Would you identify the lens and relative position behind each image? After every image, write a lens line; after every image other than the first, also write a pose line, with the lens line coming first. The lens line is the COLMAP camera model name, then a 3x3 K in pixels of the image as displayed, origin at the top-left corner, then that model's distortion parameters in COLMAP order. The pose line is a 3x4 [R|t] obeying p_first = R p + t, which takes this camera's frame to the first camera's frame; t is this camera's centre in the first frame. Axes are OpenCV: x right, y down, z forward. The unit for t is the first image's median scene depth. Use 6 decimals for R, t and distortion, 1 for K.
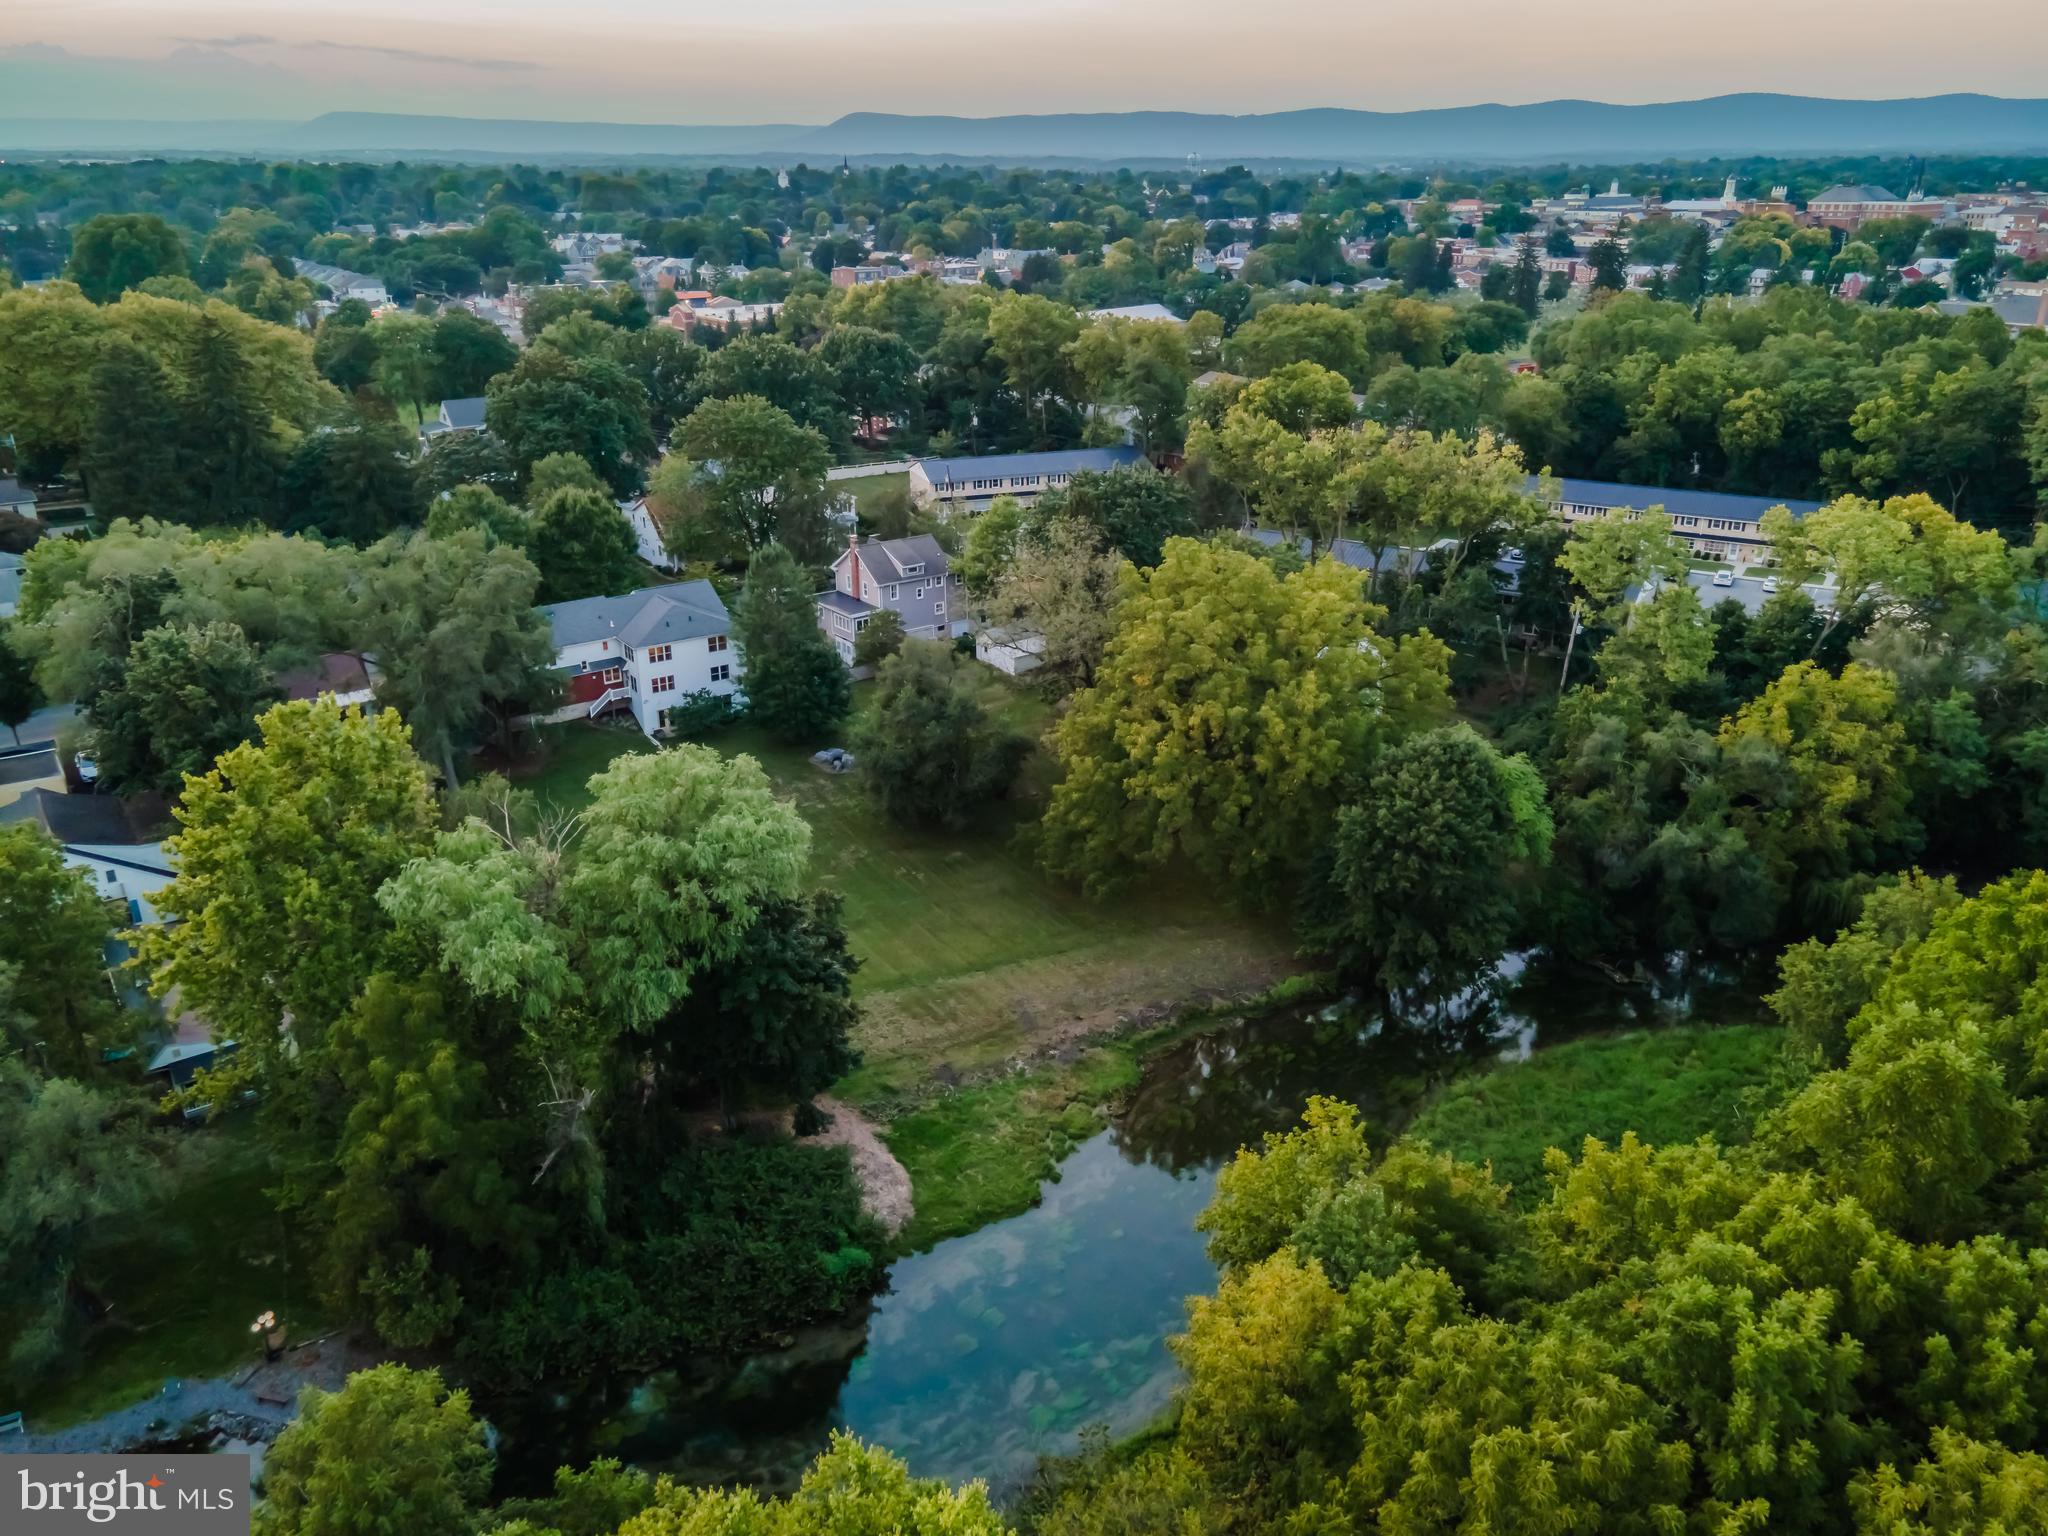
lens RADIAL K [[1531.1, 0, 1040.4], [0, 1531.1, 718.2], [0, 0, 1]] dist [0.044378, 0.000757]
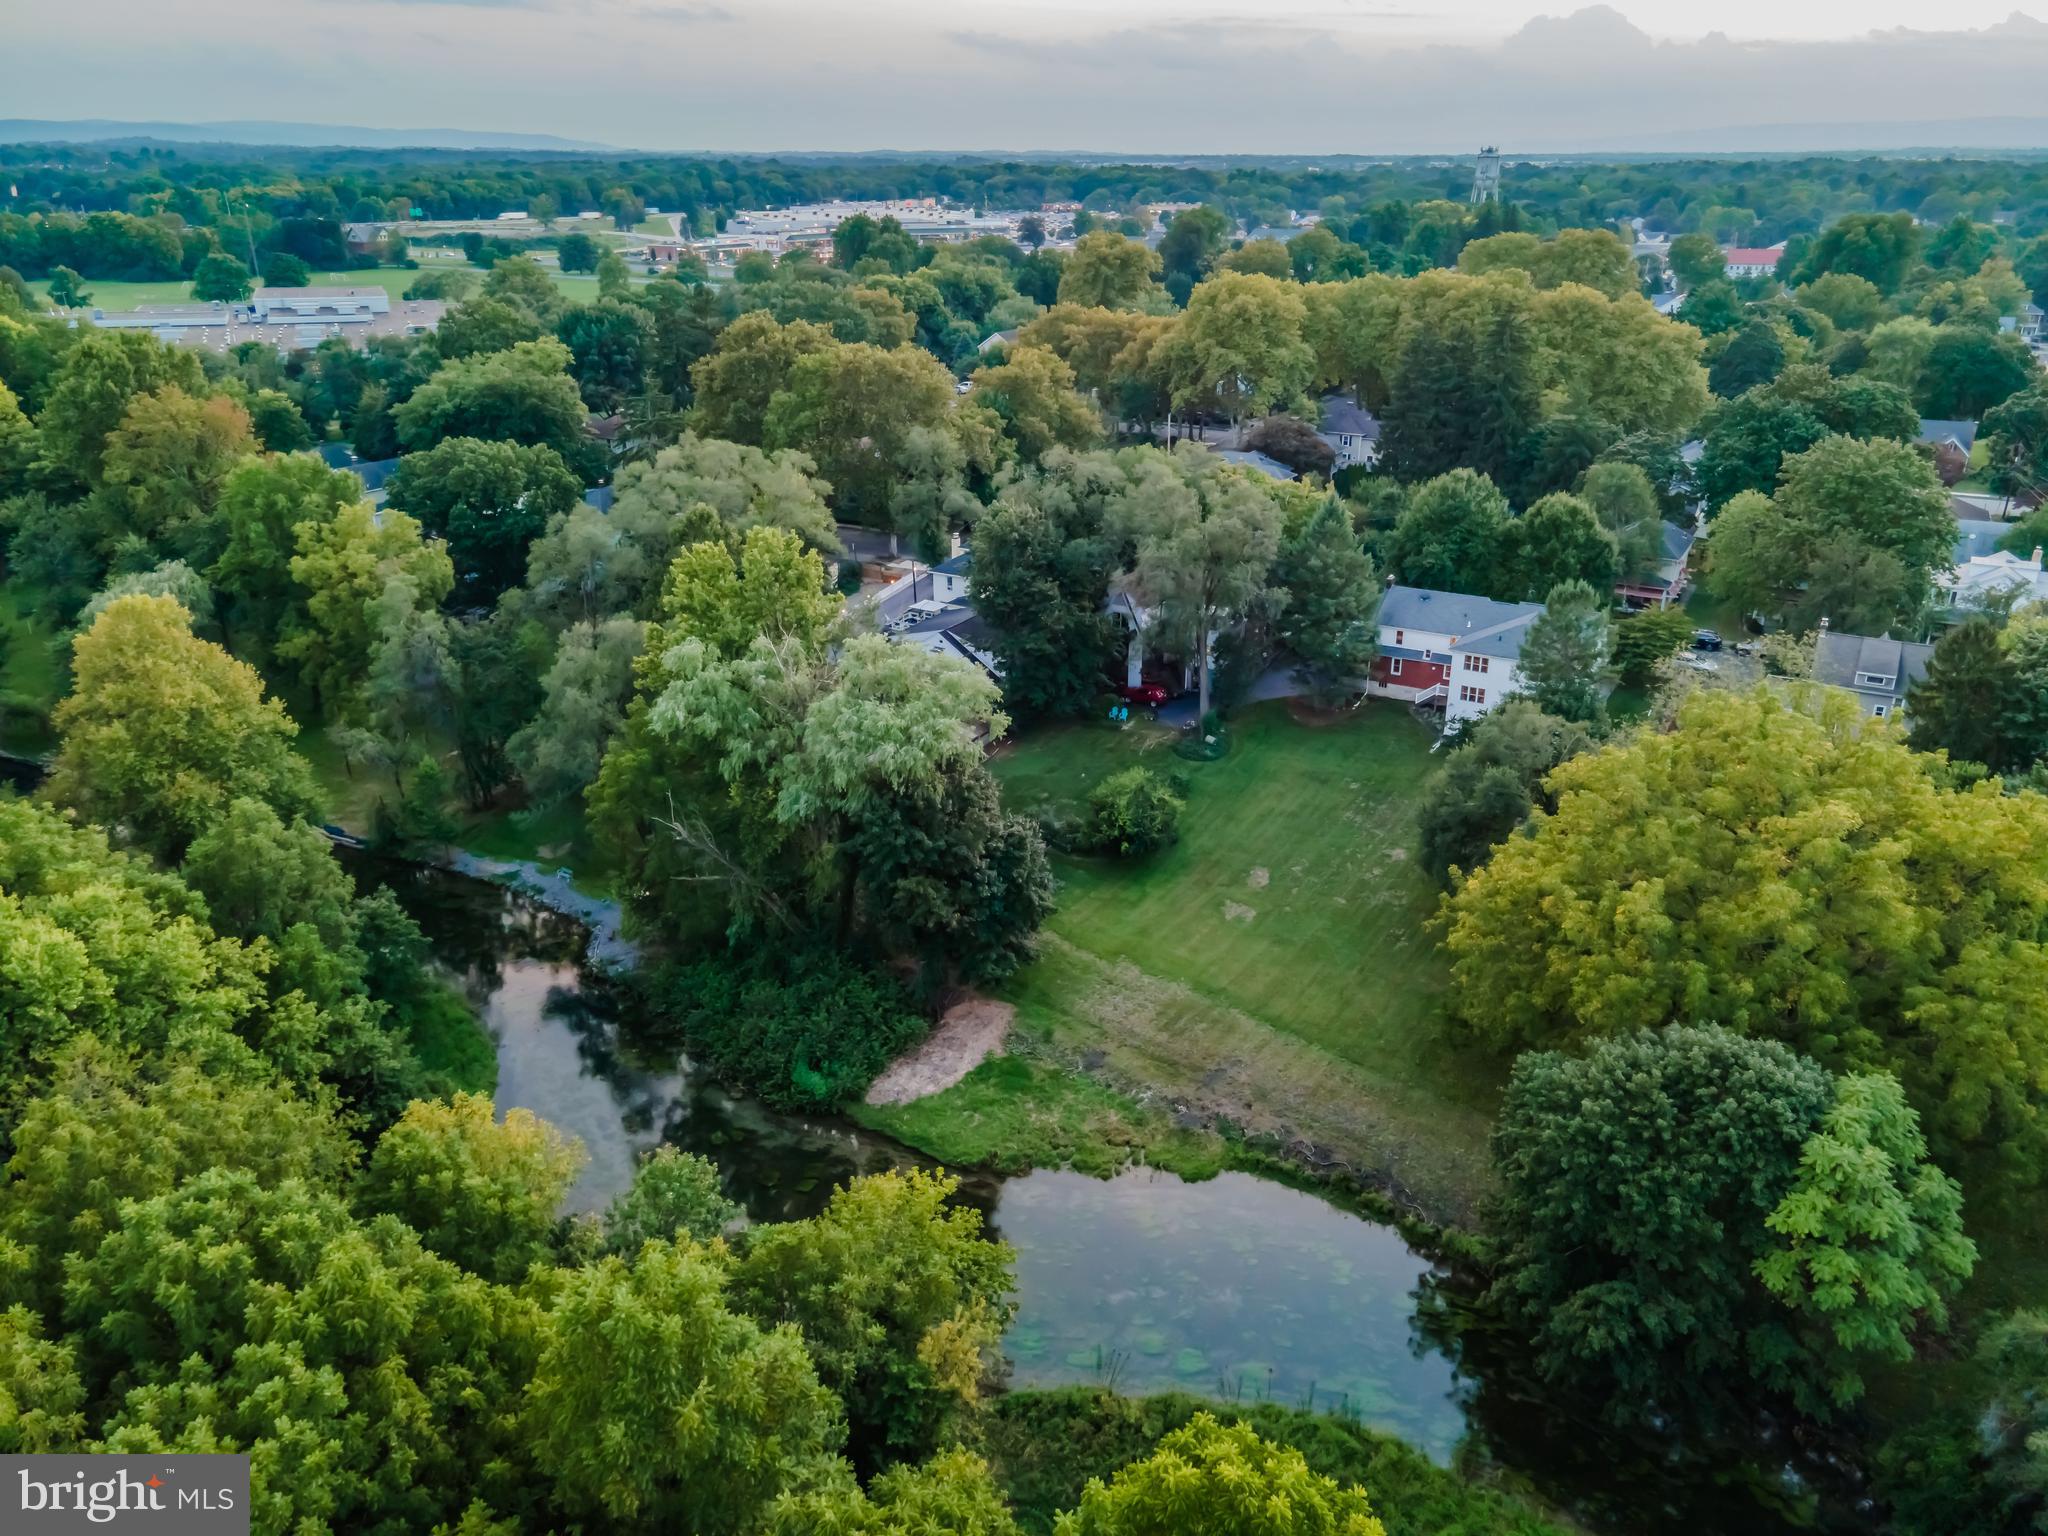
lens RADIAL K [[1467.3, 0, 1024.0], [0, 1467.3, 768.0], [0, 0, 1]] dist [0.045153, 0.000637]
pose [[0.389847, 0.350776, -0.851455, 0.469697], [-0.312064, 0.920225, 0.236225, -0.113136], [0.866392, 0.173617, 0.468211, 0.311870]]
